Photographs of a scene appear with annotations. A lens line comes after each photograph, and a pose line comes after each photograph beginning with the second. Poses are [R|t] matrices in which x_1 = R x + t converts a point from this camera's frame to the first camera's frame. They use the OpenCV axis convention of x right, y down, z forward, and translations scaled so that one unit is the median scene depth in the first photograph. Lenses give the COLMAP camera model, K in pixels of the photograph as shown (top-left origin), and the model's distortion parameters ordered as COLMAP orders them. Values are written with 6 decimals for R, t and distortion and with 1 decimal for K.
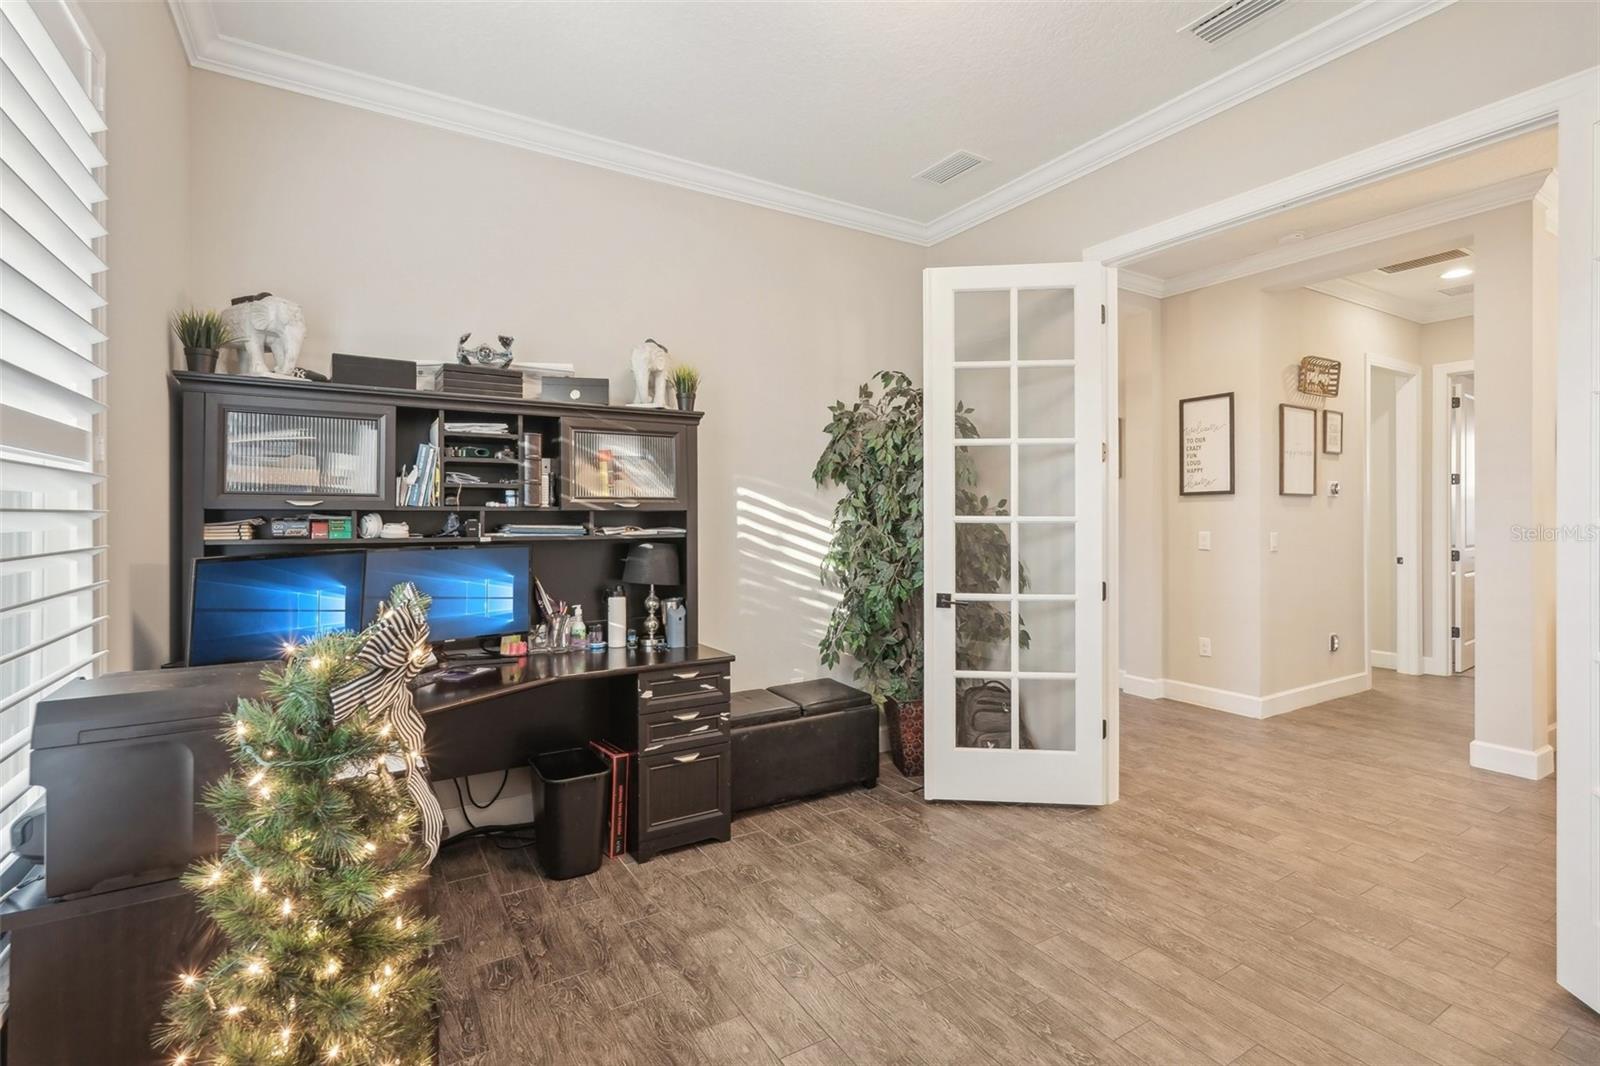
lens RADIAL K [[755.0, 0, 800.0], [0, 755.0, 533.0], [0, 0, 1]] dist [-0.000097, 0.000236]
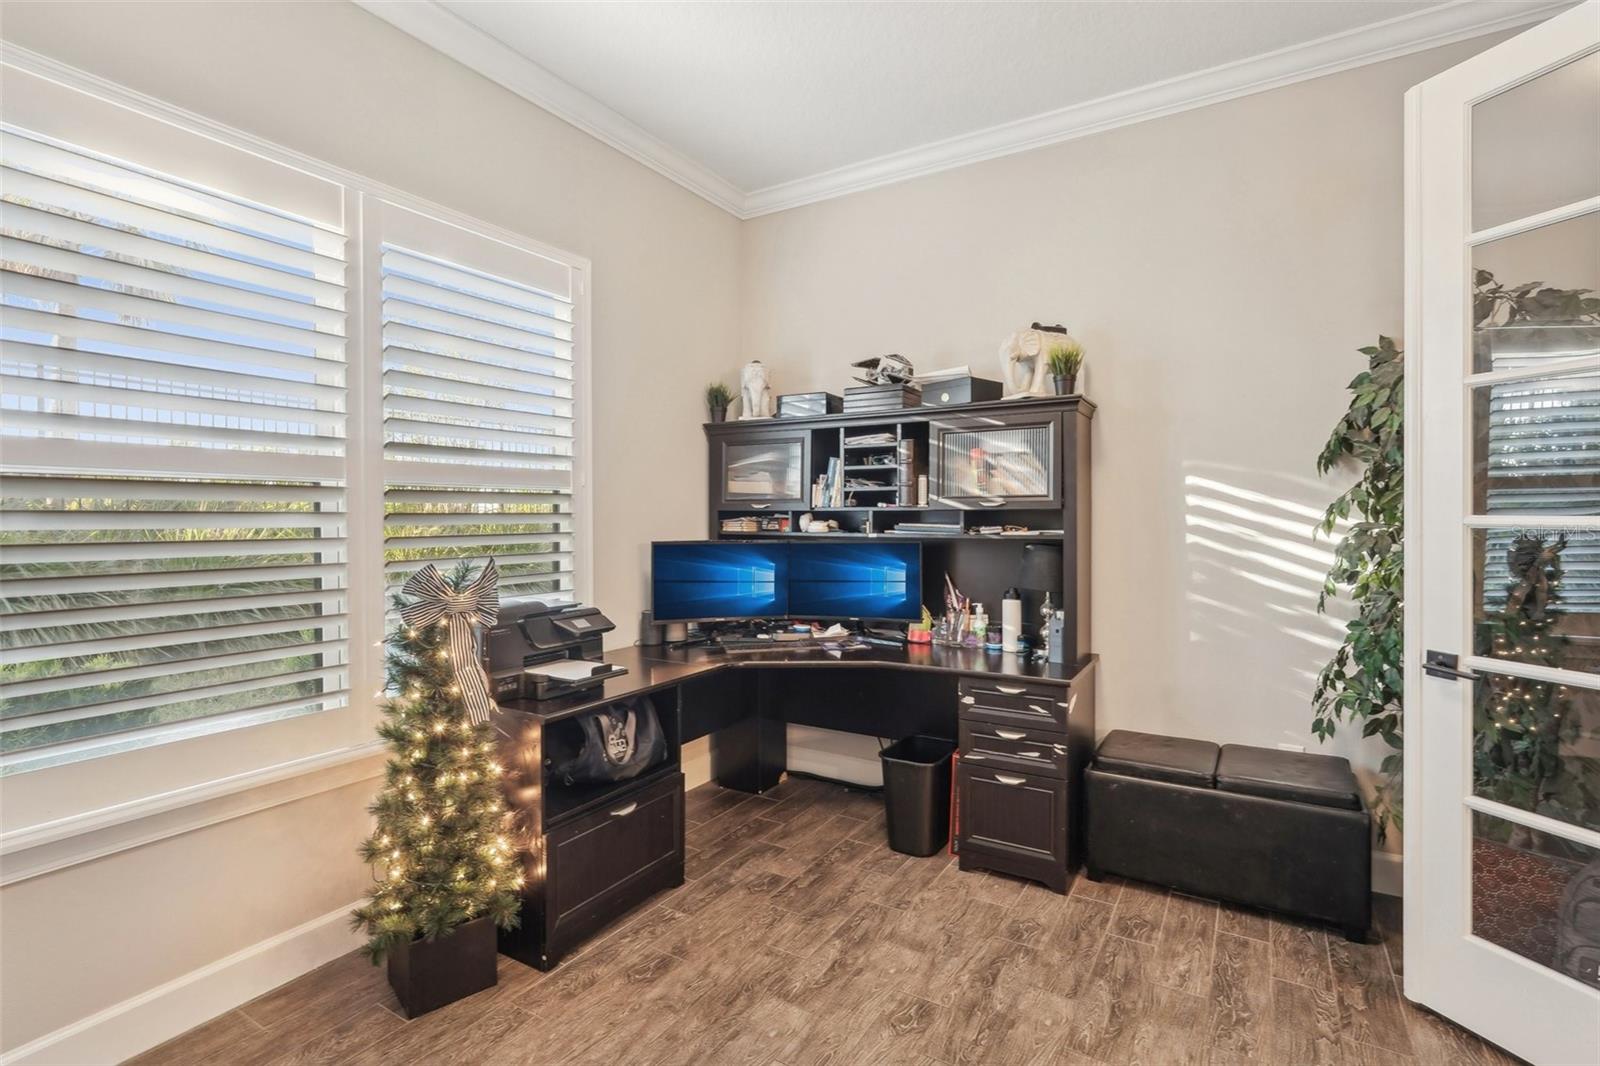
lens RADIAL K [[758.0, 0, 799.3], [0, 758.0, 538.7], [0, 0, 1]] dist [0.000711, 0.001186]
pose [[0.450800, 0.029293, -0.892144, 0.544471], [-0.014387, 0.999570, 0.025550, -0.014408], [0.892509, 0.001318, 0.451028, 0.357202]]
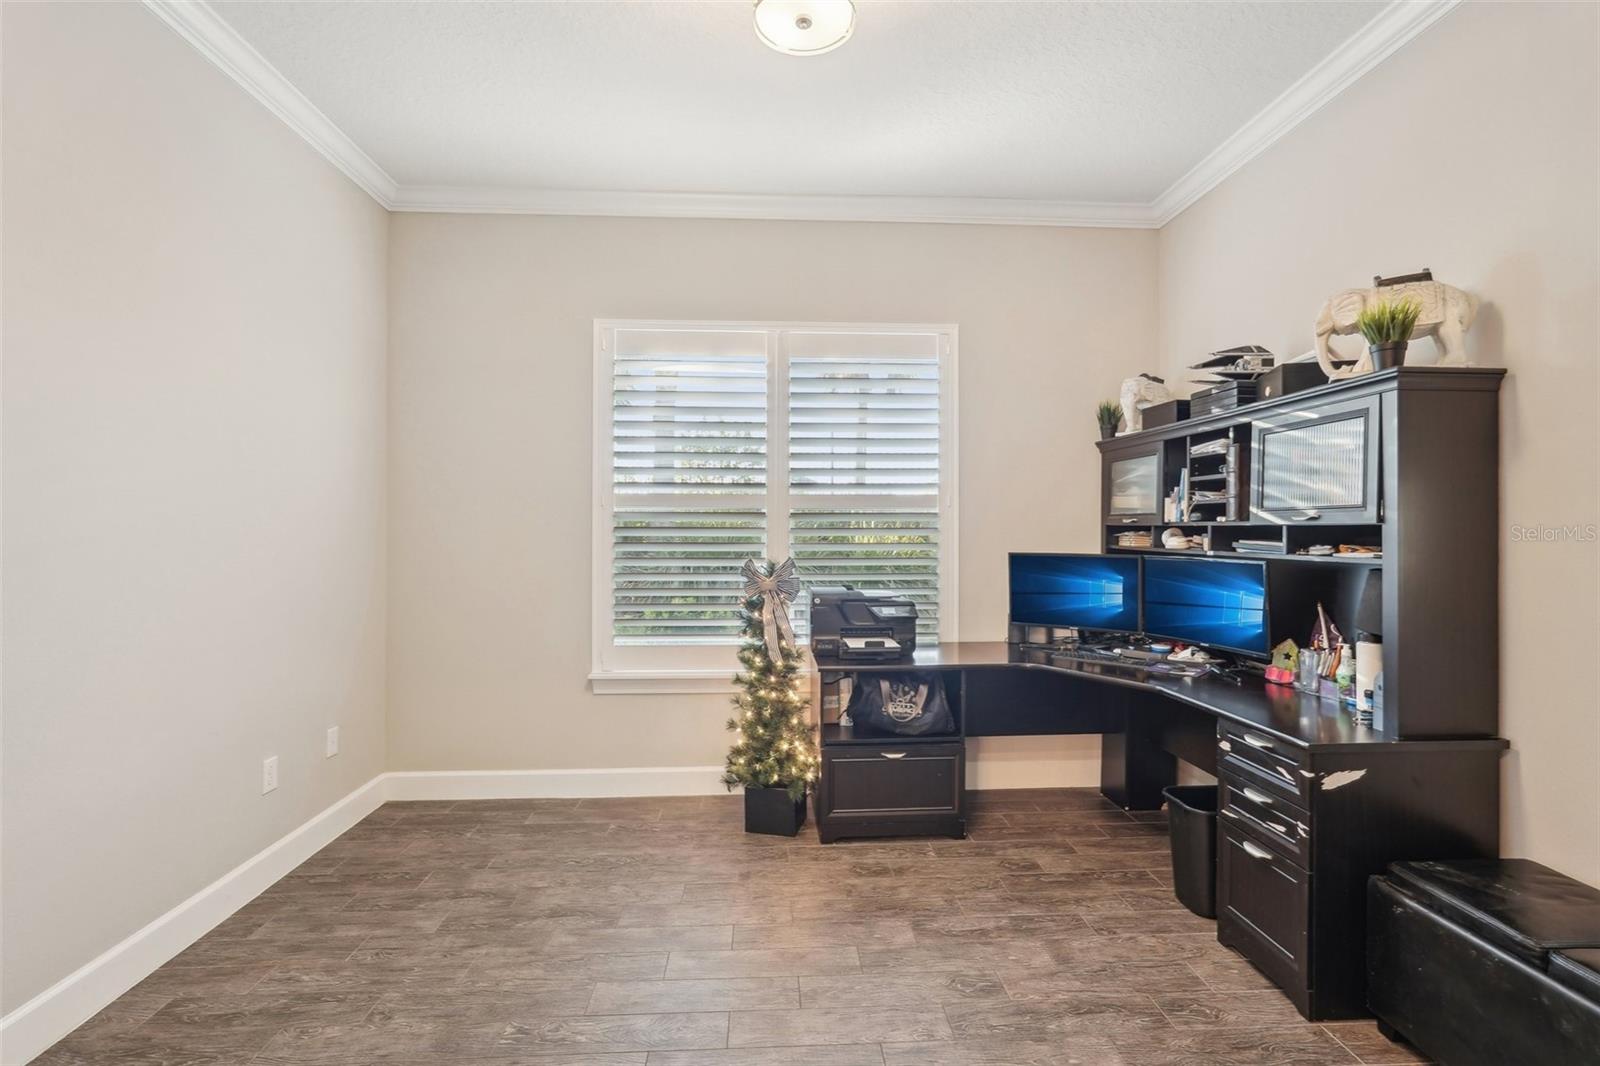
lens RADIAL K [[727.5, 0, 802.4], [0, 727.5, 546.5], [0, 0, 1]] dist [-0.001123, 0.000746]
pose [[-0.476258, 0.023655, -0.878987, 0.698937], [-0.014791, 0.999281, 0.034907, -0.026390], [0.879181, 0.029626, -0.475566, 0.936610]]
